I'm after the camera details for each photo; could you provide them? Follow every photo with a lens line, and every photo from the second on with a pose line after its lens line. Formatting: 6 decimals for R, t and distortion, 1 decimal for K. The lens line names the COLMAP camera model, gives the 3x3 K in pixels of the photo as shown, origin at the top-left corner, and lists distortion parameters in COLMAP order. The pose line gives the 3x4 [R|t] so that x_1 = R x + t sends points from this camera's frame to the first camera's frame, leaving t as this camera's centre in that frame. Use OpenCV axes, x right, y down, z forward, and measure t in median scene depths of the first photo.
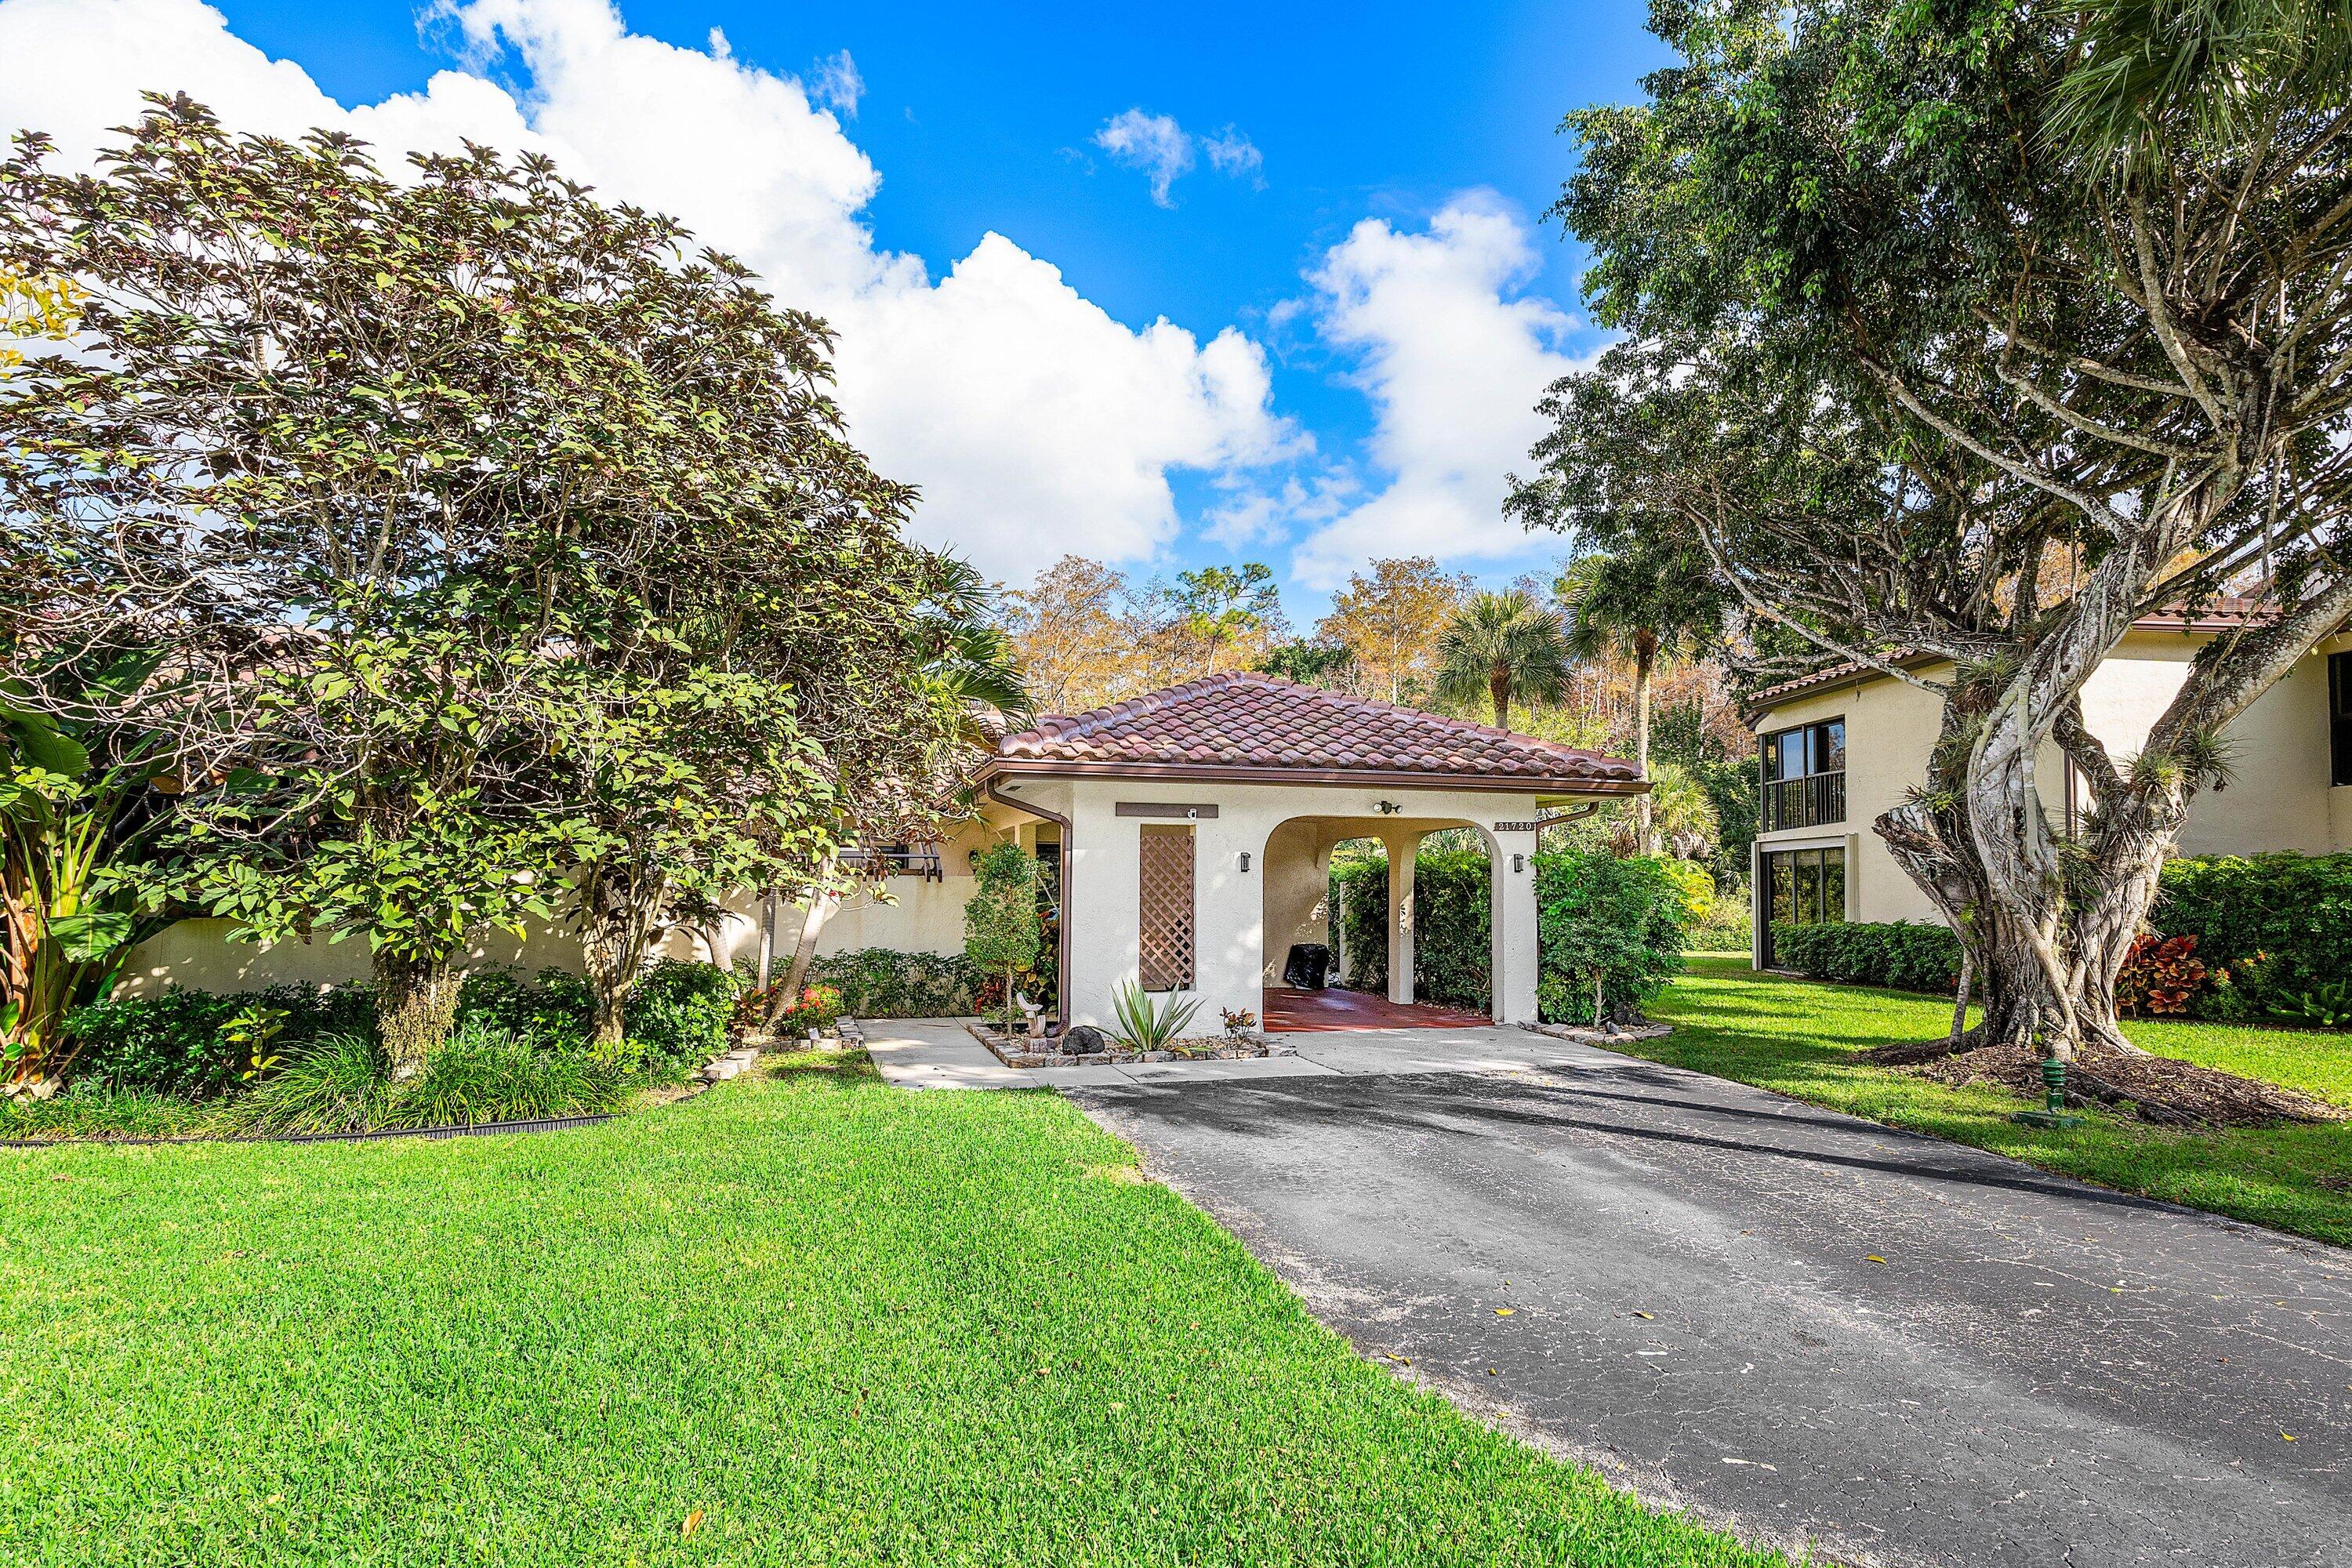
lens RADIAL K [[1399.7, 0, 1261.2], [0, 1399.7, 791.0], [0, 0, 1]] dist [0.007771, 0.000814]
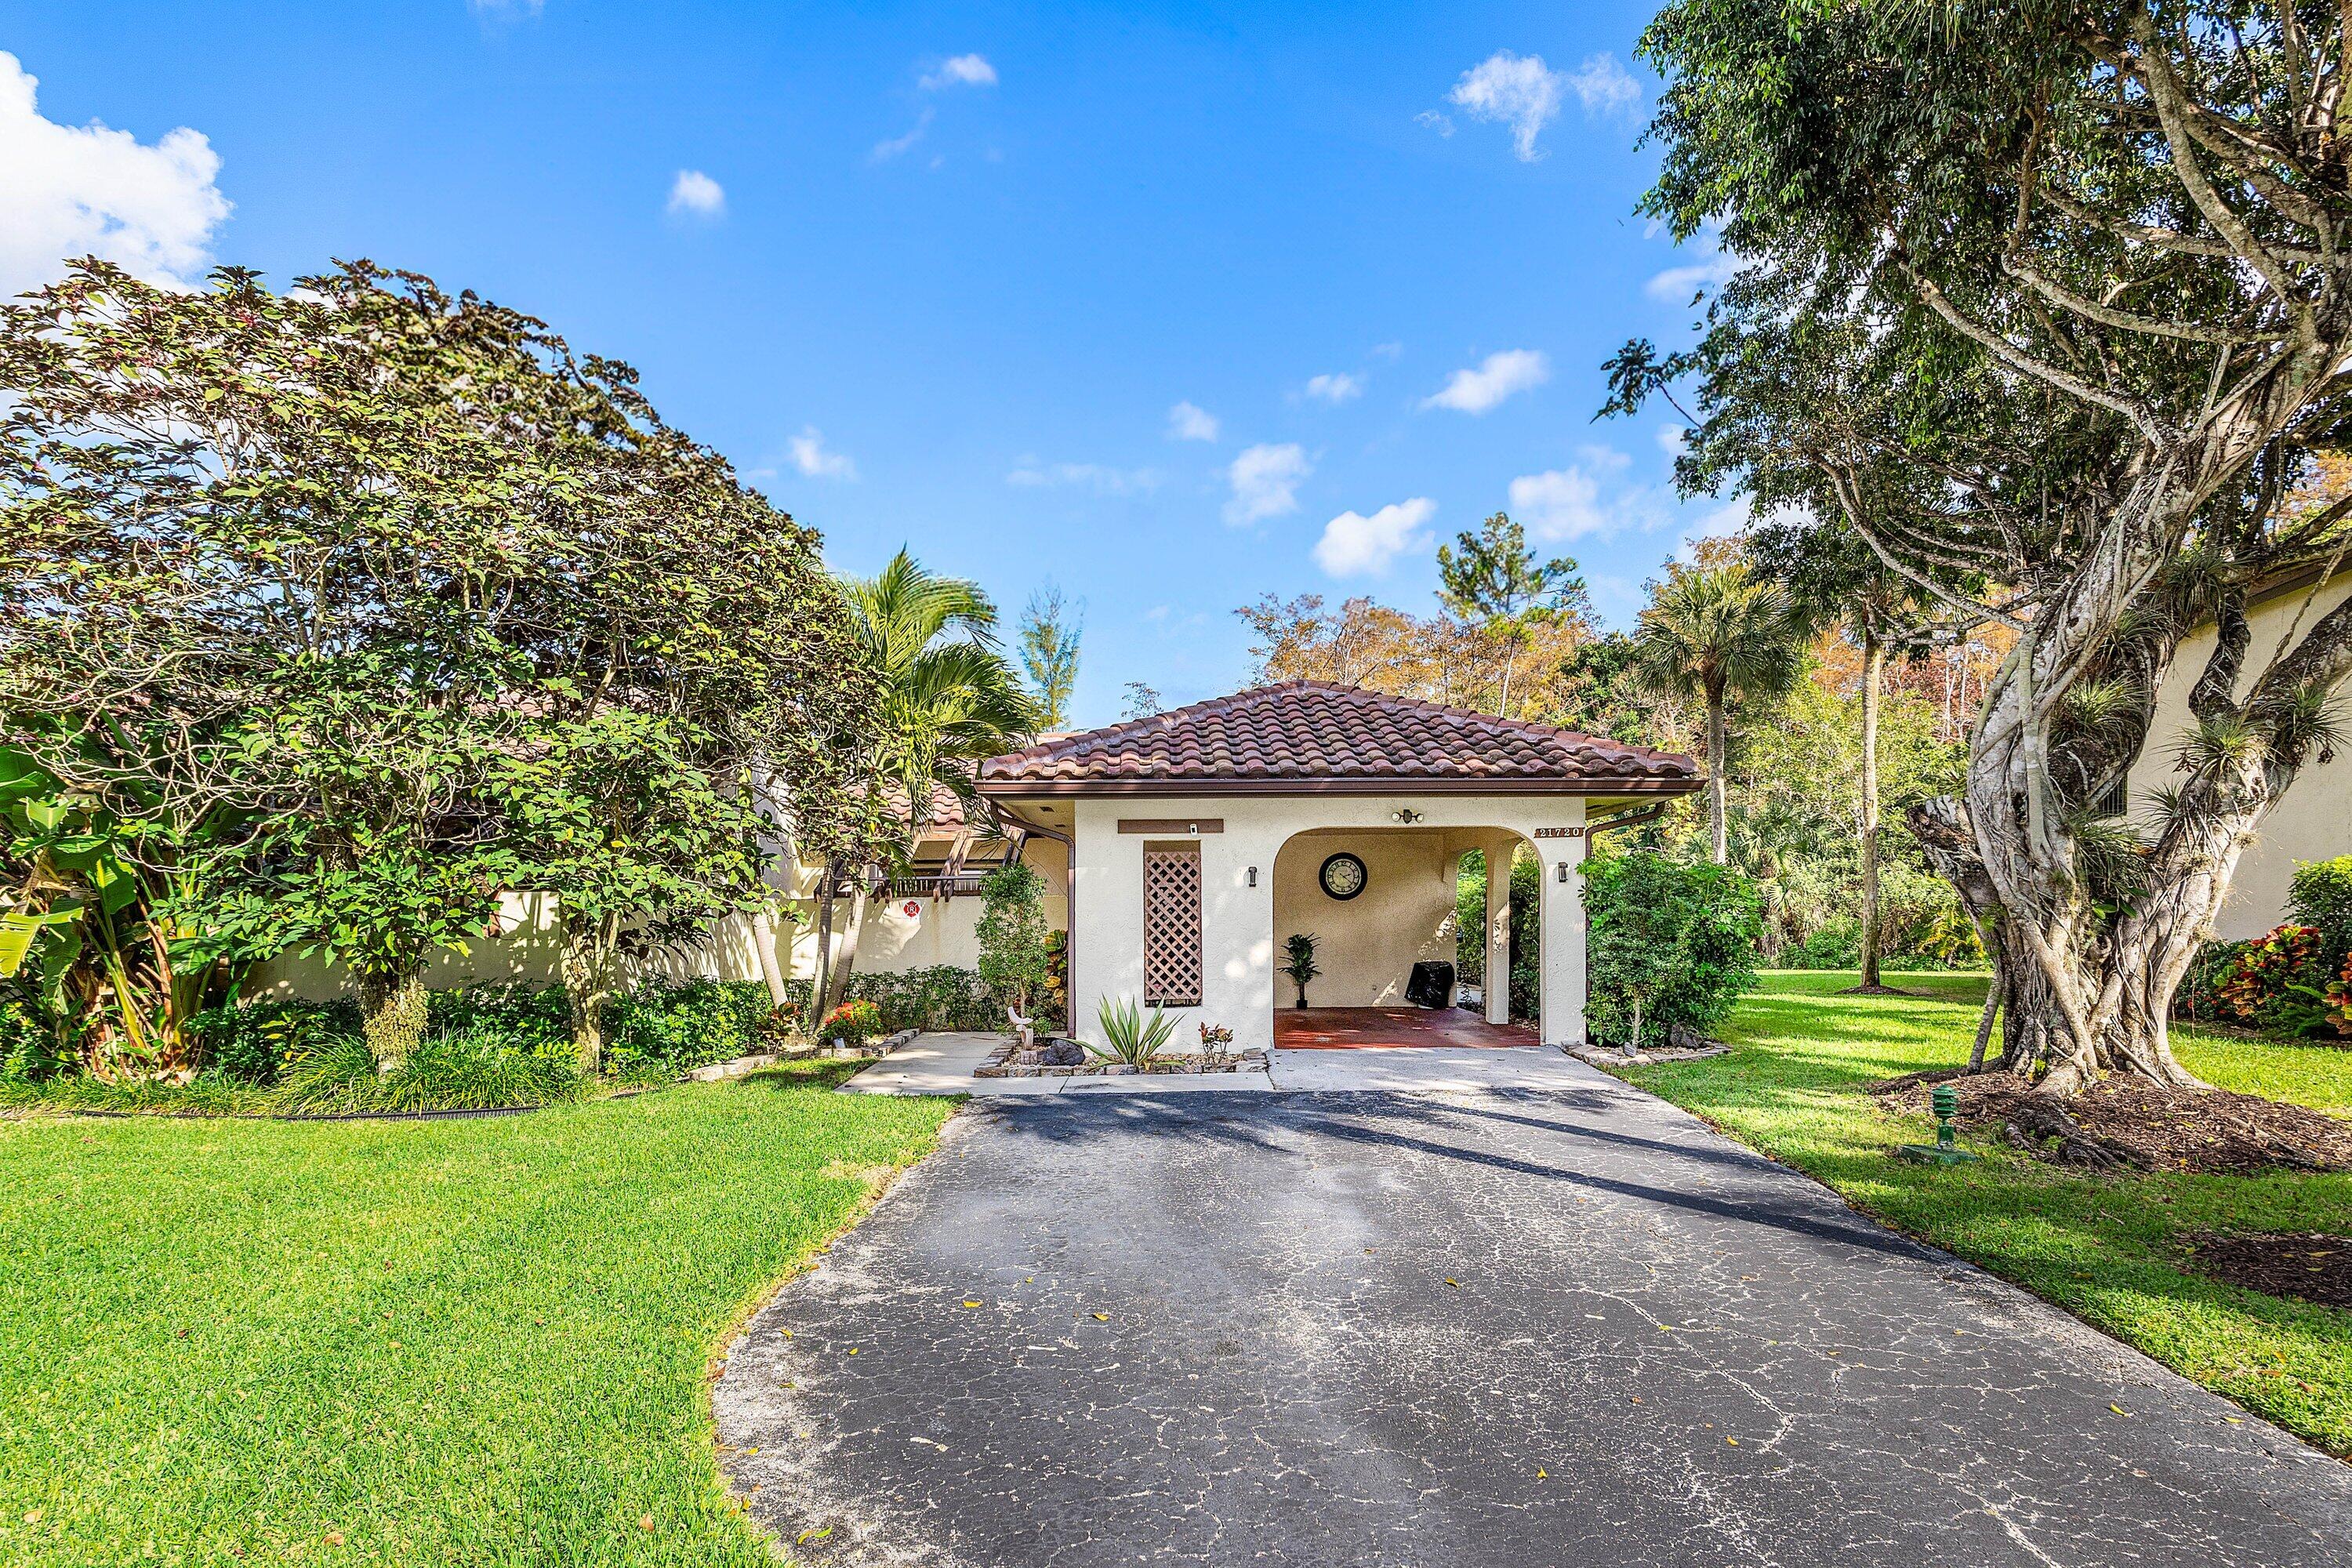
lens RADIAL K [[1452.2, 0, 1216.6], [0, 1452.2, 902.9], [0, 0, 1]] dist [0.016888, -0.002646]
pose [[0.958550, -0.014688, -0.284546, 0.322975], [0.033035, 0.997664, 0.059787, 0.009151], [0.283004, -0.066708, 0.956796, 0.022499]]
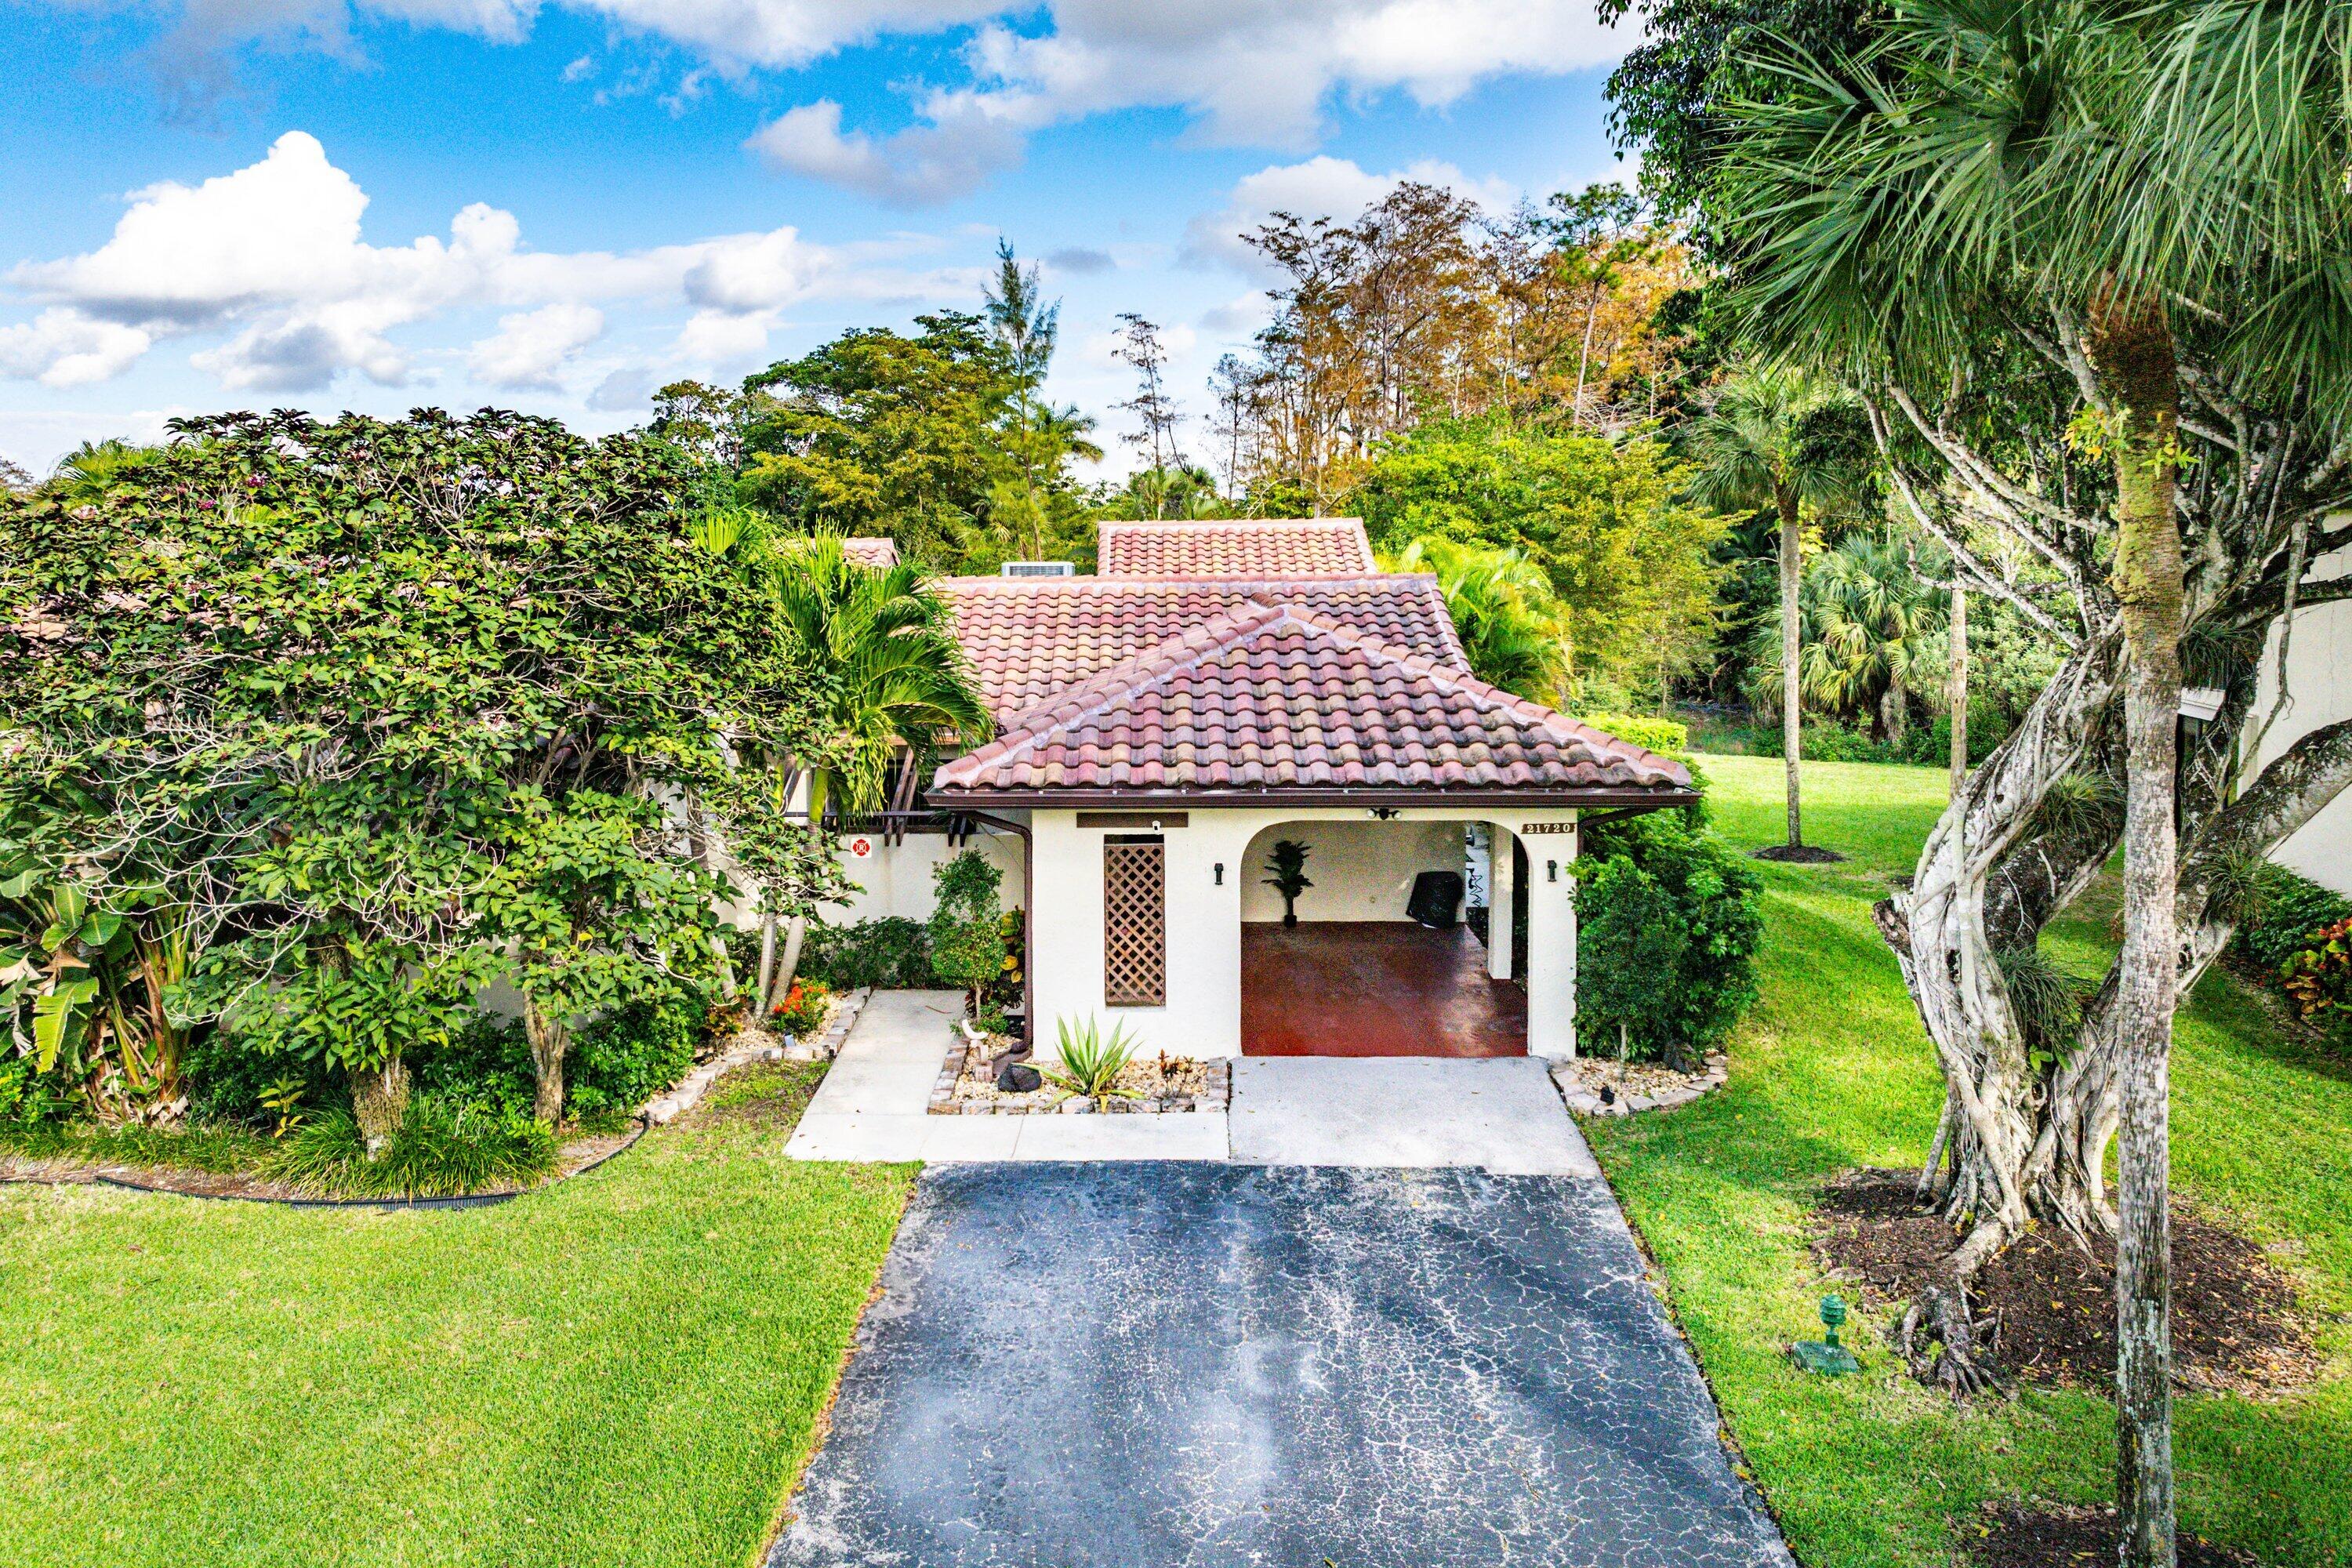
lens RADIAL K [[1870.6, 0, 1107.7], [0, 1870.6, 559.0], [0, 0, 1]] dist [-0.025278, 0.001065]
pose [[0.935867, -0.007532, -0.352273, 0.454215], [0.038425, 0.995991, 0.080785, -0.330992], [0.350252, -0.089140, 0.932404, -0.204185]]
